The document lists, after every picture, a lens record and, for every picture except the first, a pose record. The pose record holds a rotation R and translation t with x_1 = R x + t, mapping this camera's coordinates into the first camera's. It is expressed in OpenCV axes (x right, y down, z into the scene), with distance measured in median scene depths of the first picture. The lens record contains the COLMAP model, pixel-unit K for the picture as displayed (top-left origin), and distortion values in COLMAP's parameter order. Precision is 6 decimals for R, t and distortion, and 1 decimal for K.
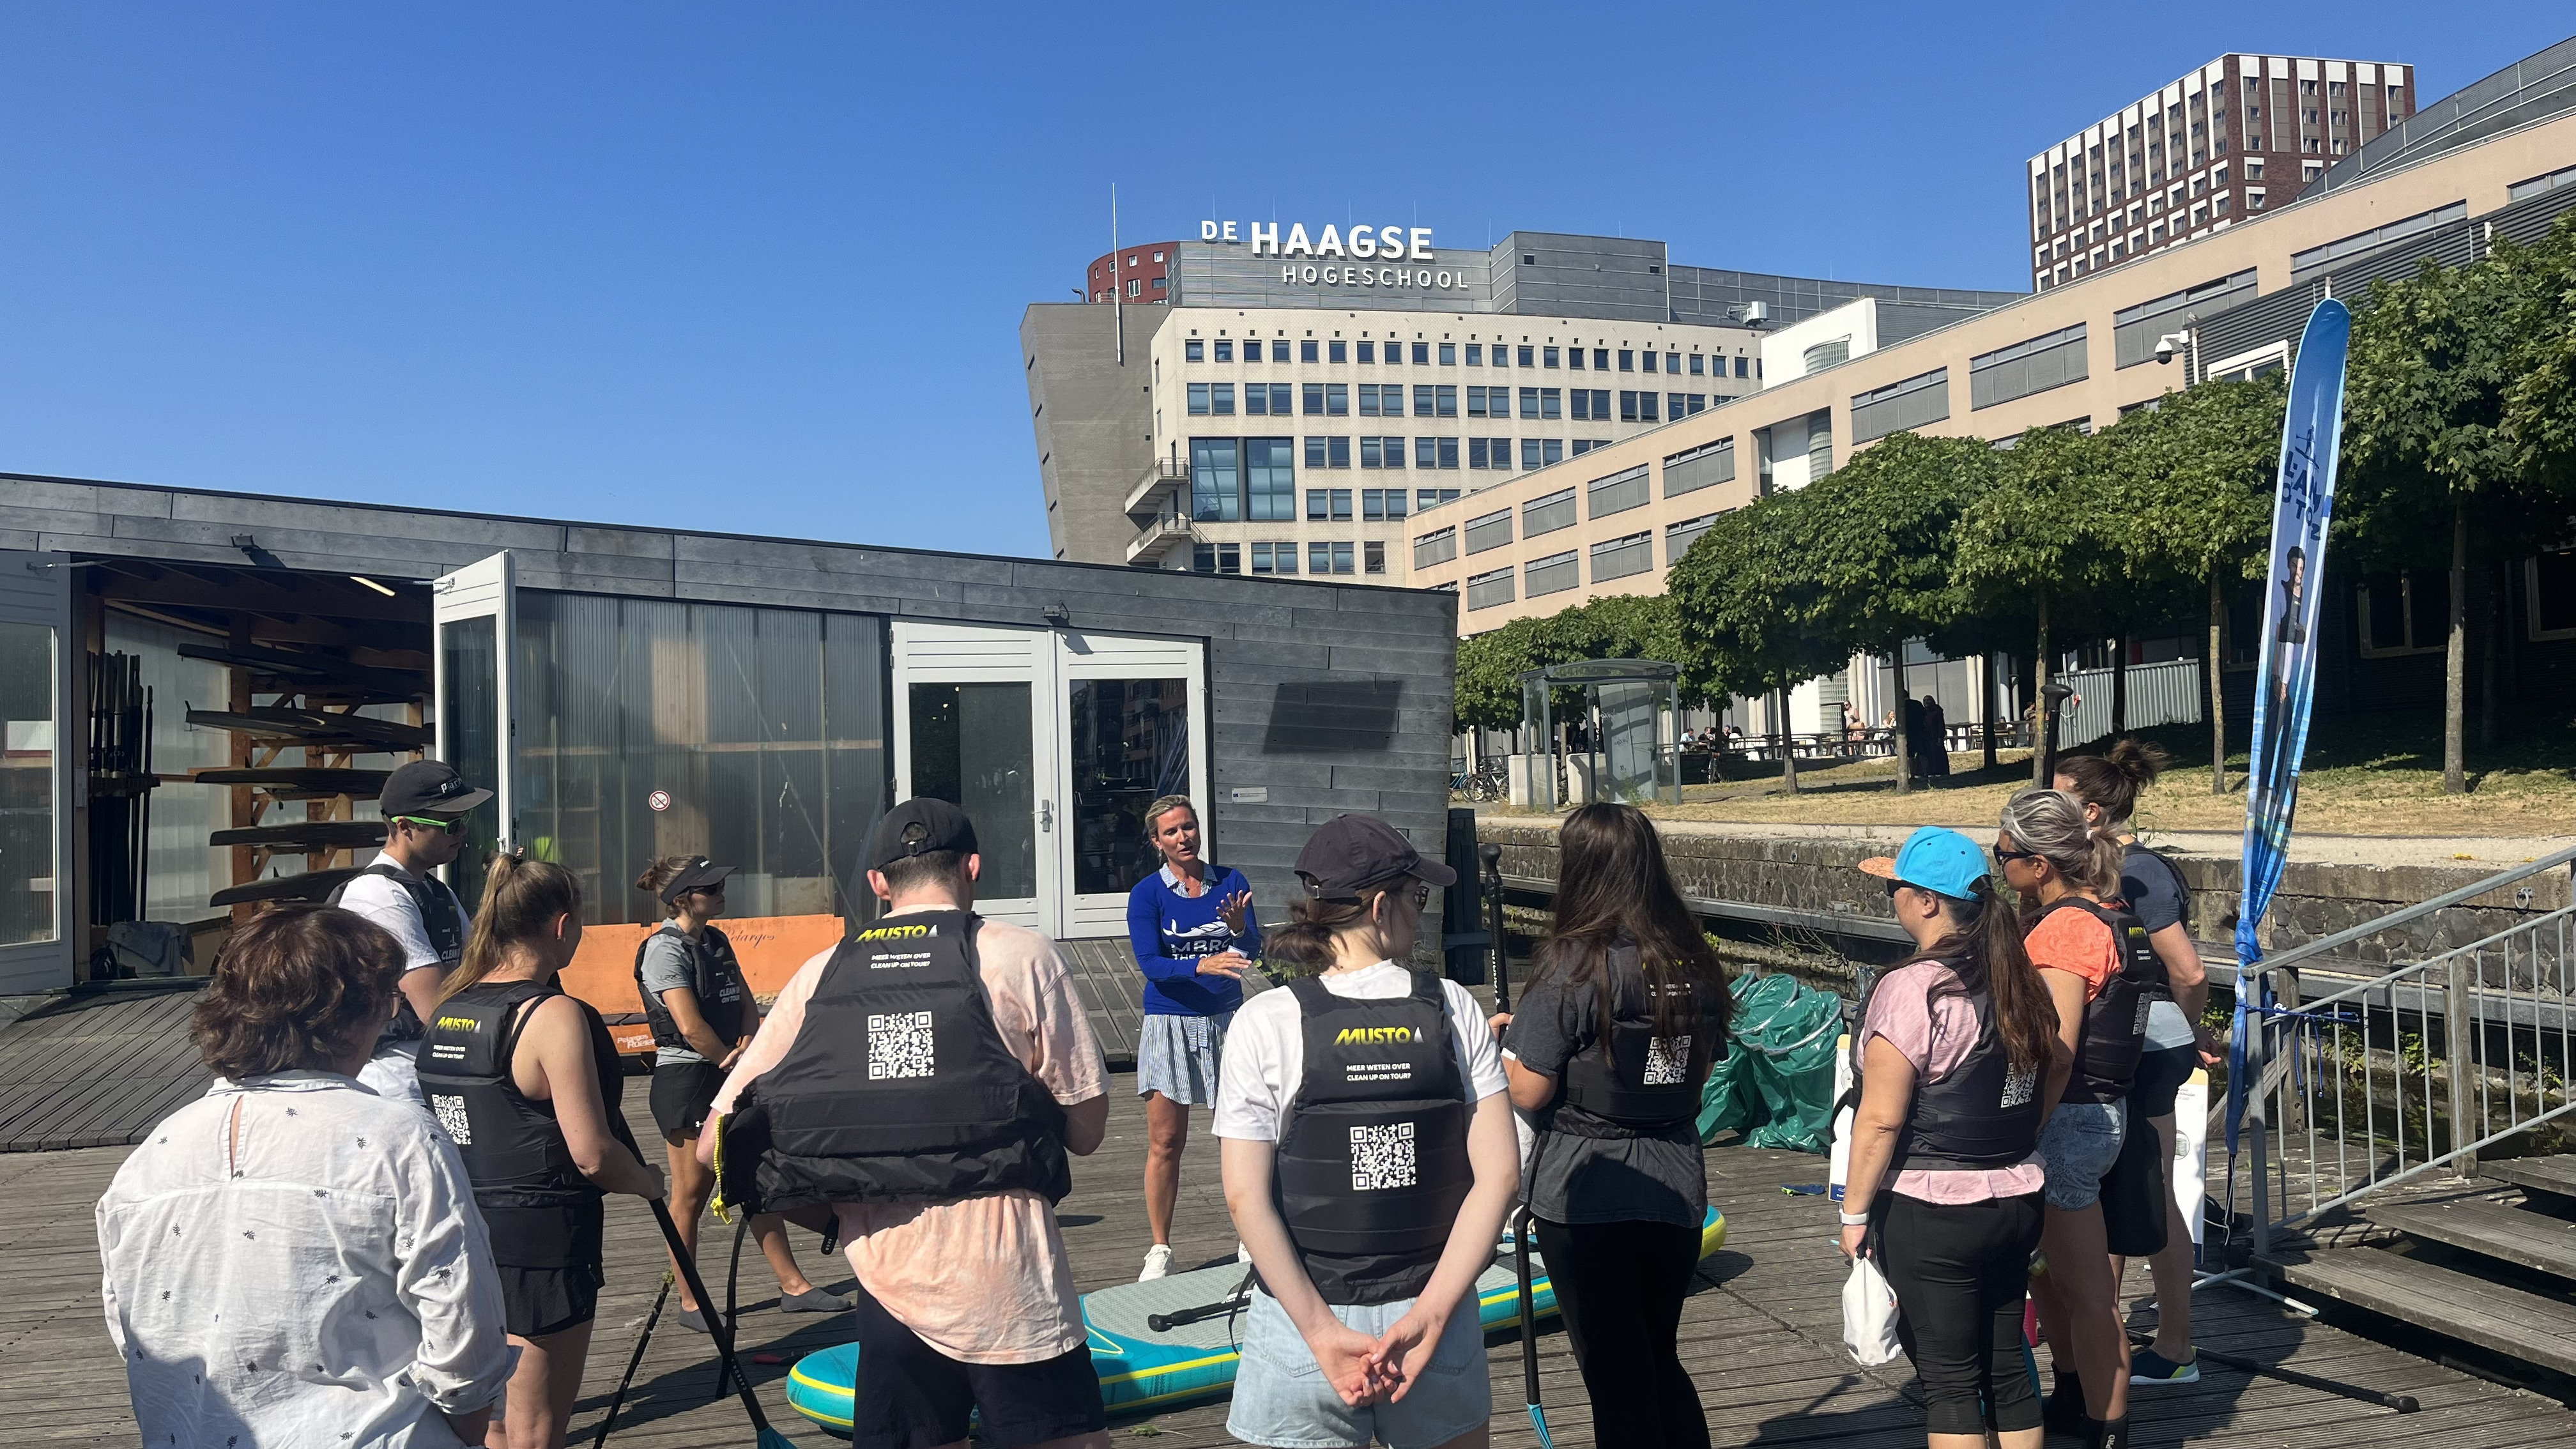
lens RADIAL K [[1984.6, 0, 1283.4], [0, 1984.6, 719.4], [0, 0, 1]] dist [0.081886, -0.094364]
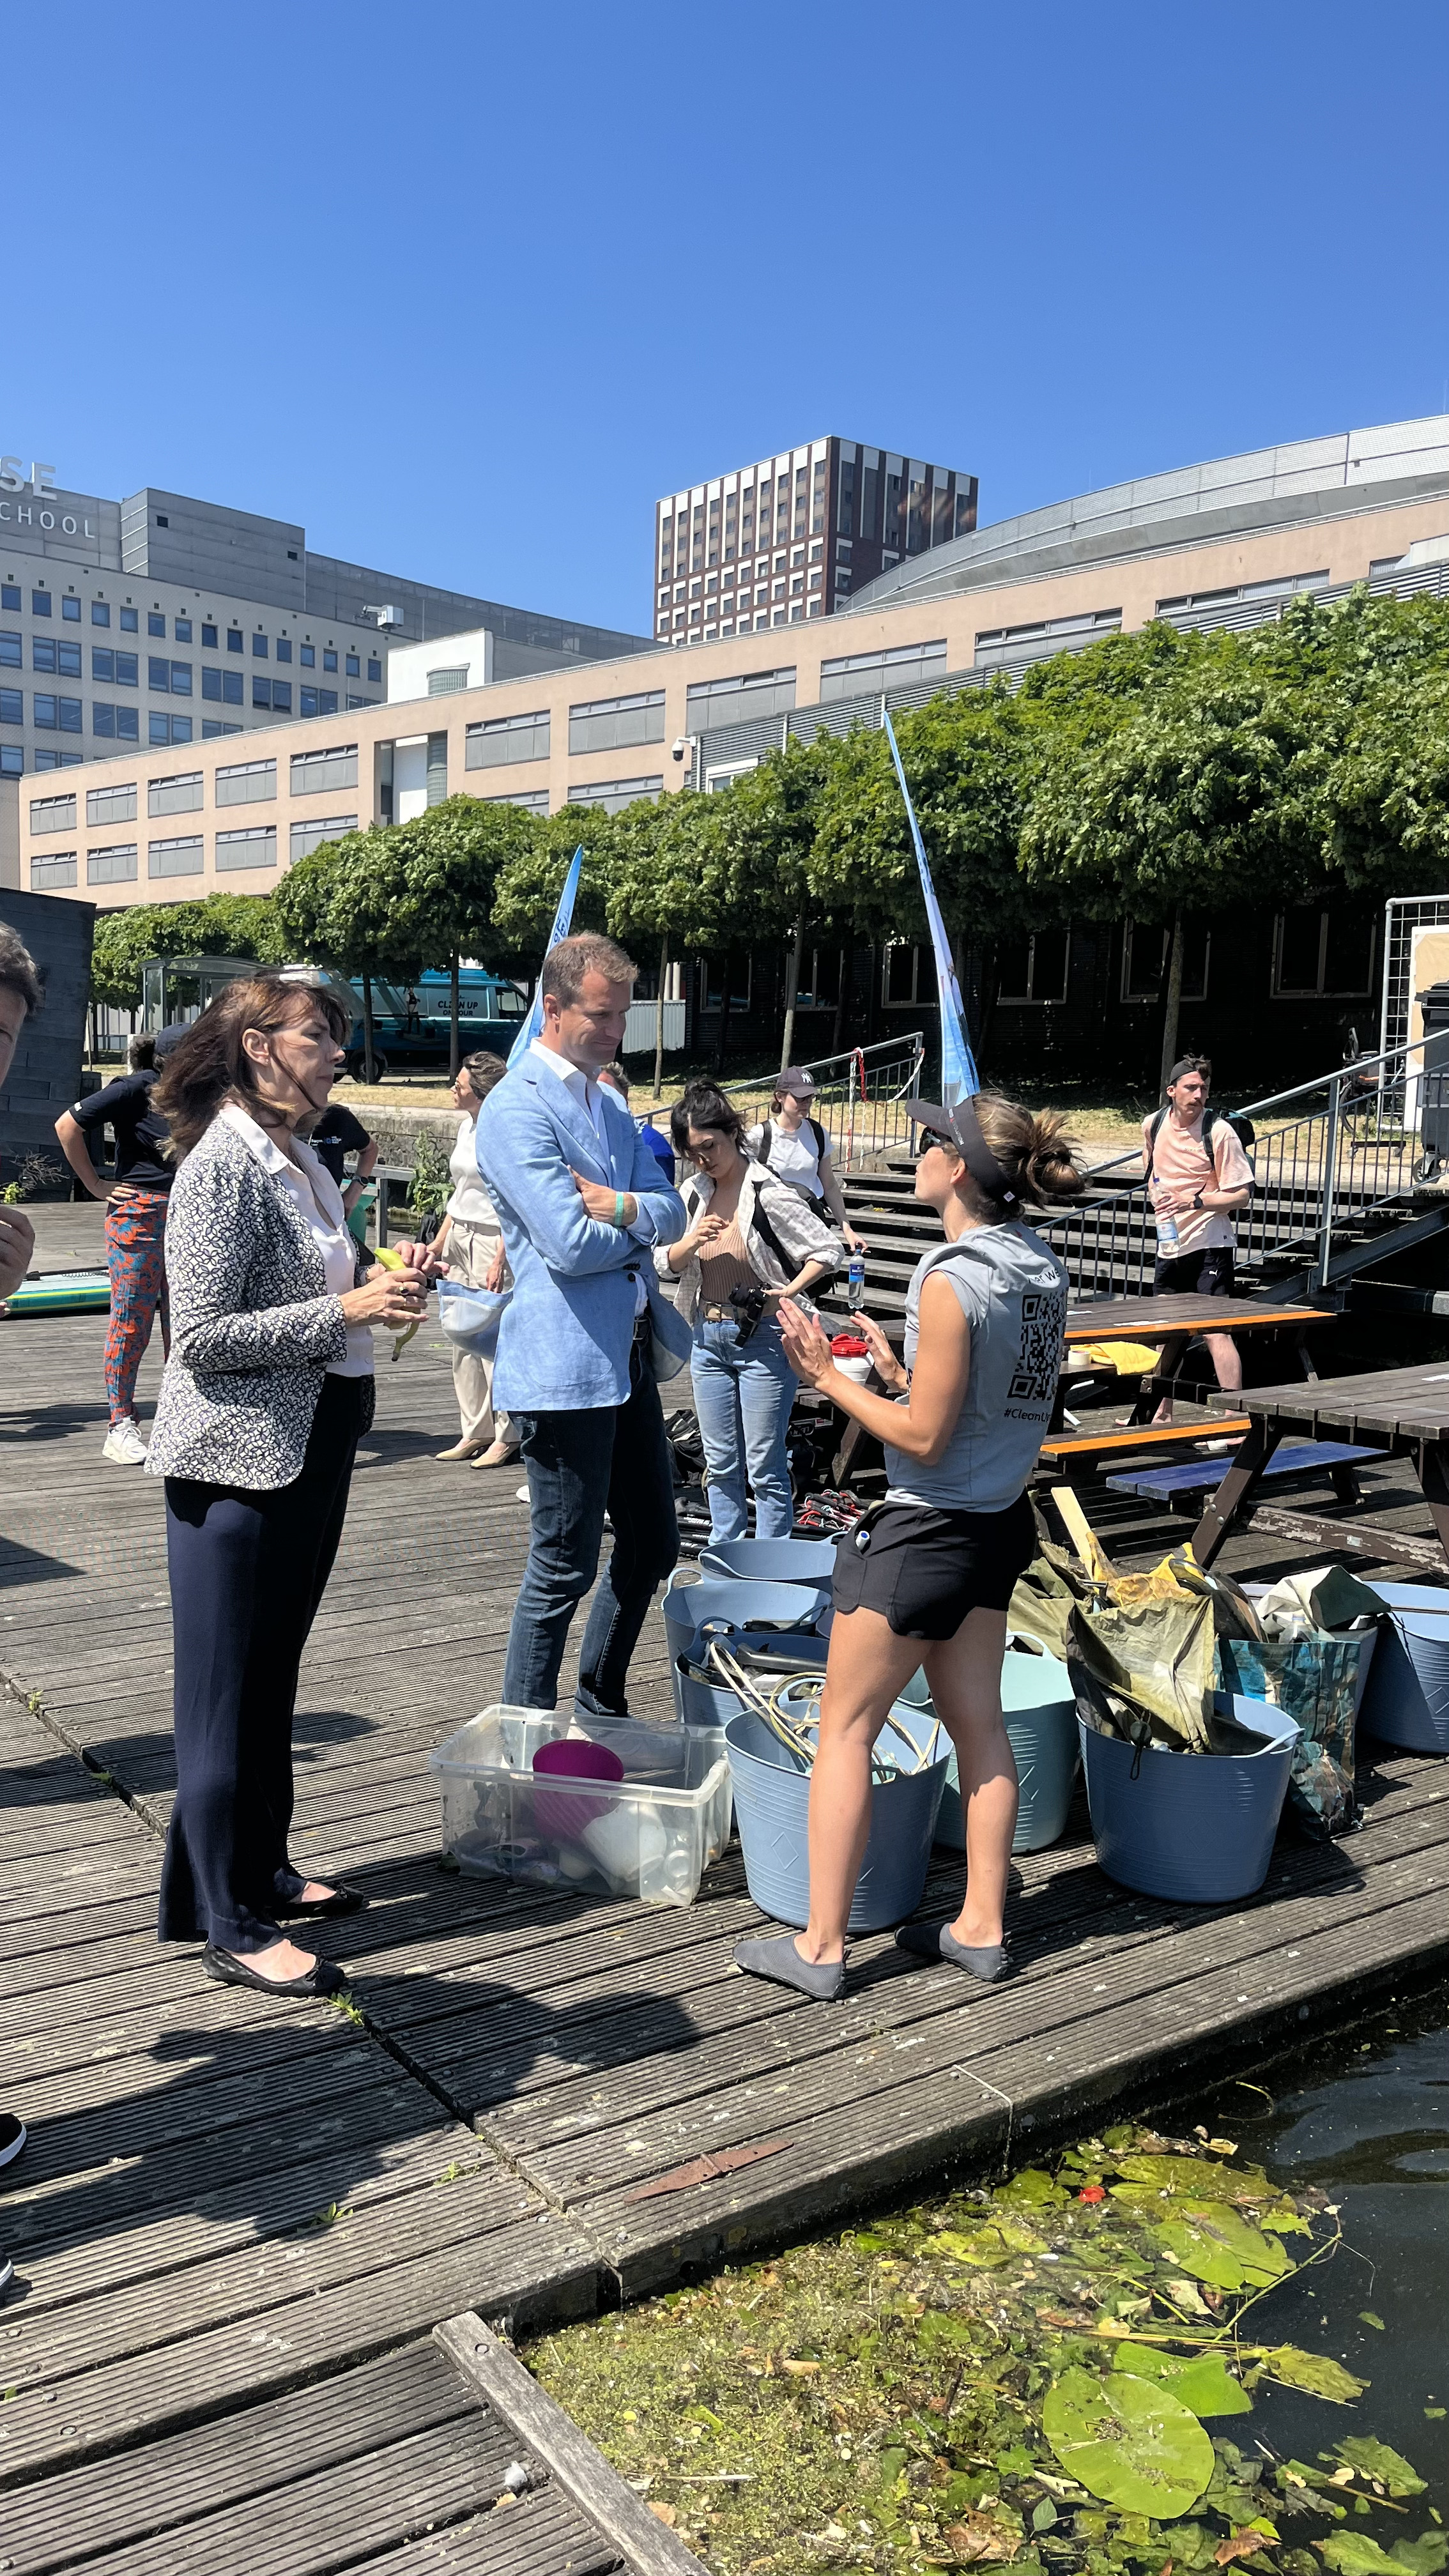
lens RADIAL K [[1984.6, 0, 724.5], [0, 1984.6, 1288.0], [0, 0, 1]] dist [0.081886, -0.094364]
pose [[0.917042, 0.026577, 0.397903, -0.055452], [-0.080806, 0.989463, 0.120143, -0.005212], [-0.390517, -0.142329, 0.909527, -0.441522]]
